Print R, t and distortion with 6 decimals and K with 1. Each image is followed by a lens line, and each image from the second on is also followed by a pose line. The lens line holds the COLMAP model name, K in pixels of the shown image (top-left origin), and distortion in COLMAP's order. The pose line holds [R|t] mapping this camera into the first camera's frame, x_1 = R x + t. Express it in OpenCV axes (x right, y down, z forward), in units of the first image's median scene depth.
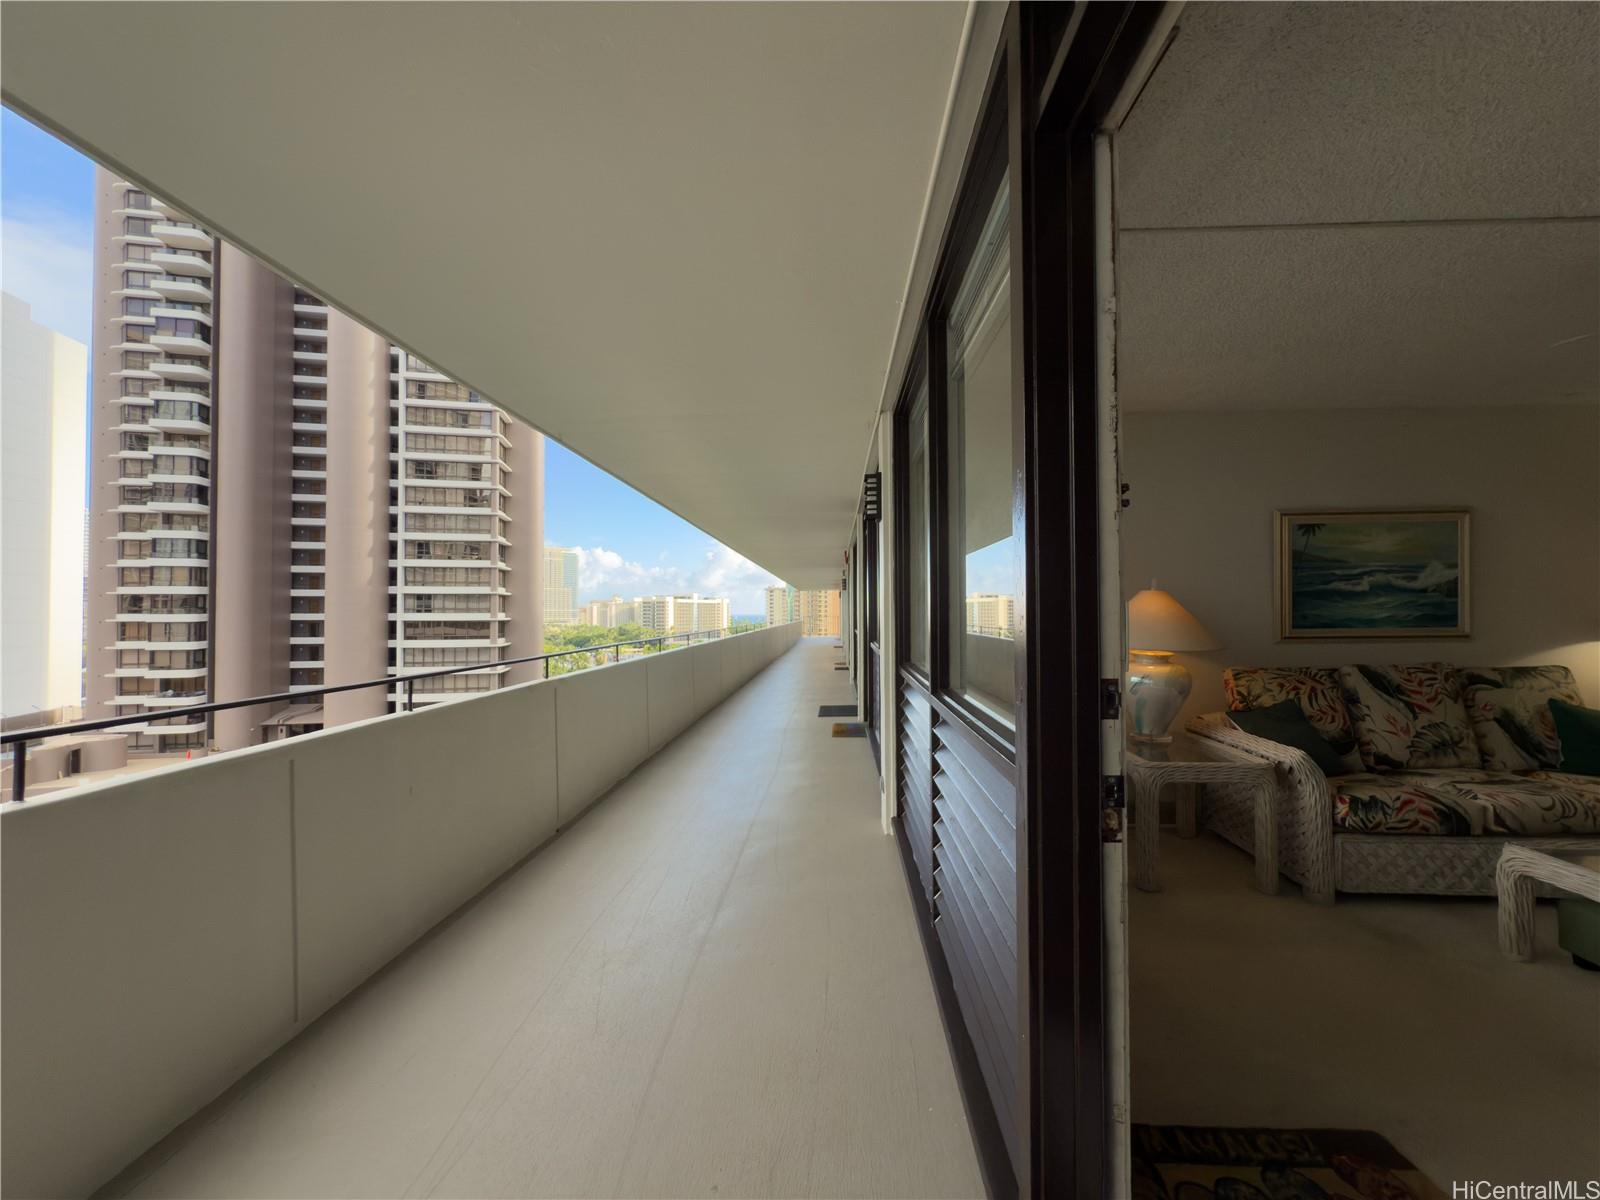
lens RADIAL K [[638.4, 0, 799.4], [0, 638.4, 602.3], [0, 0, 1]] dist [0.000134, 0.001065]
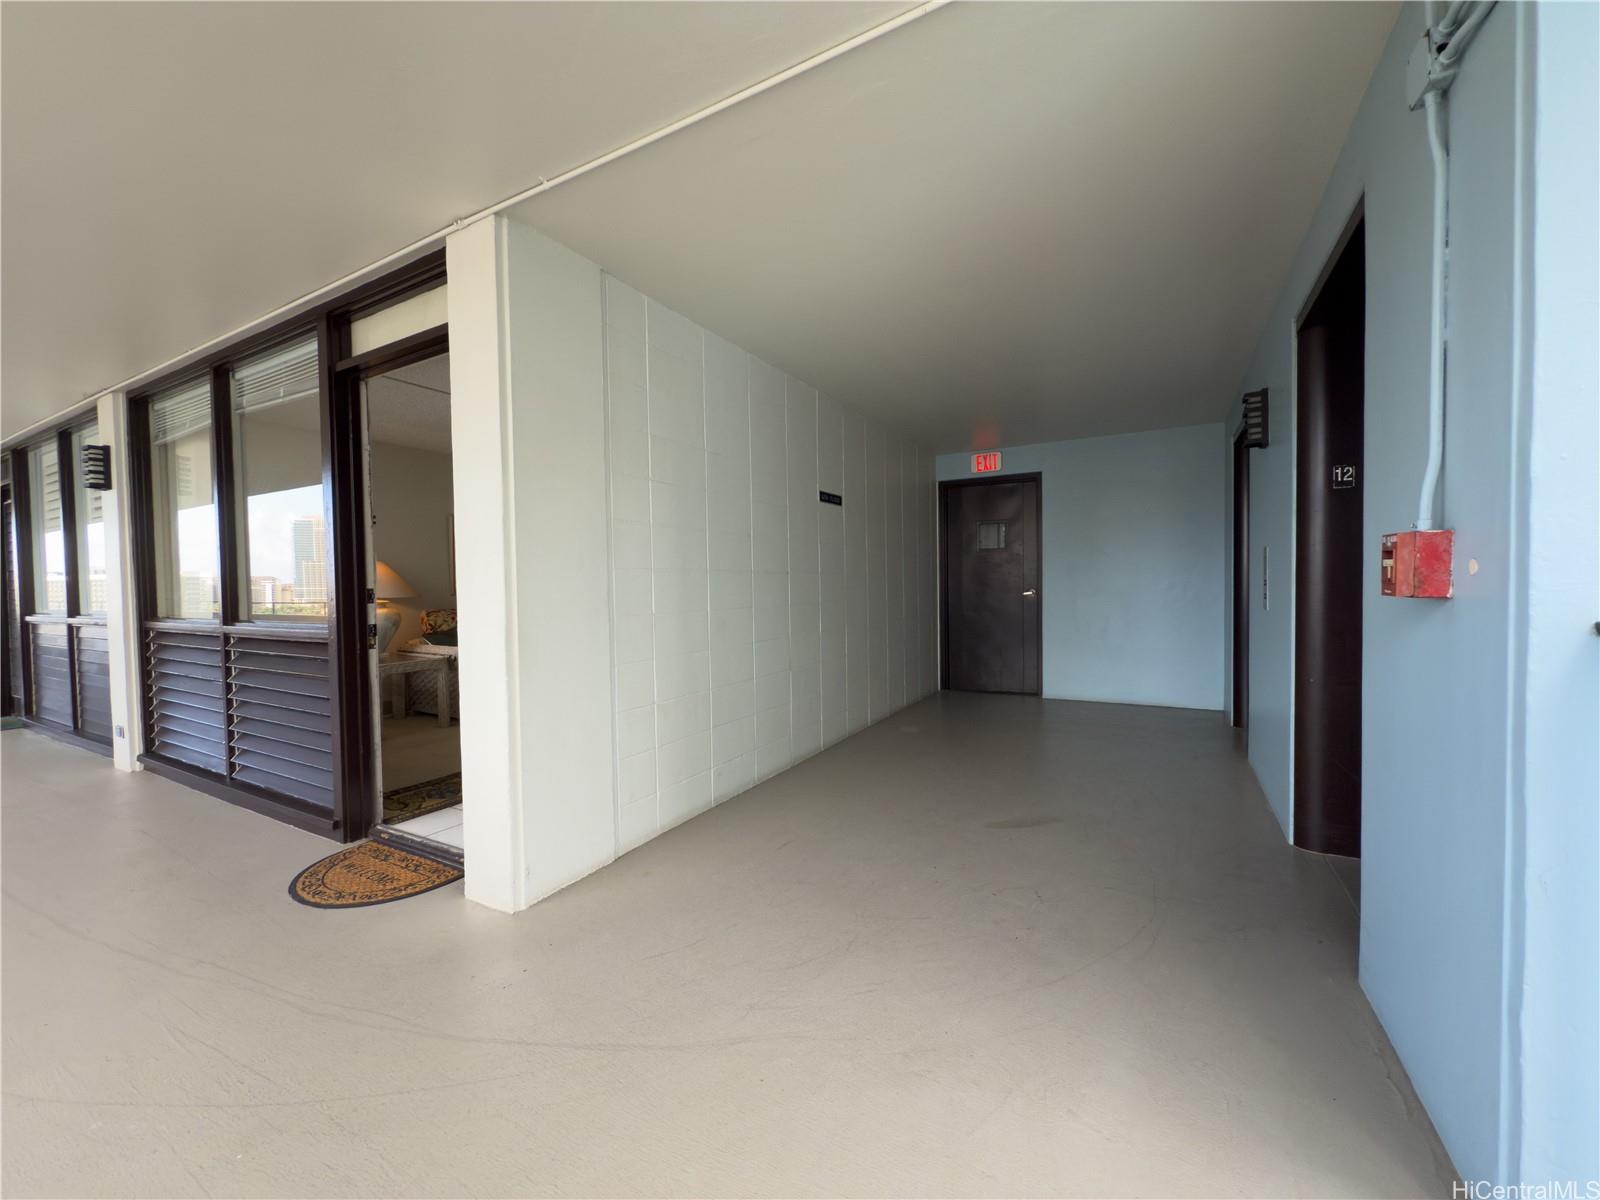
lens RADIAL K [[638.4, 0, 796.0], [0, 638.4, 600.1], [0, 0, 1]] dist [0.000134, 0.001065]
pose [[0.447410, -0.027671, 0.893901, -0.428283], [-0.001547, 0.999496, 0.031714, 0.031165], [-0.894328, -0.015572, 0.447142, -0.692544]]
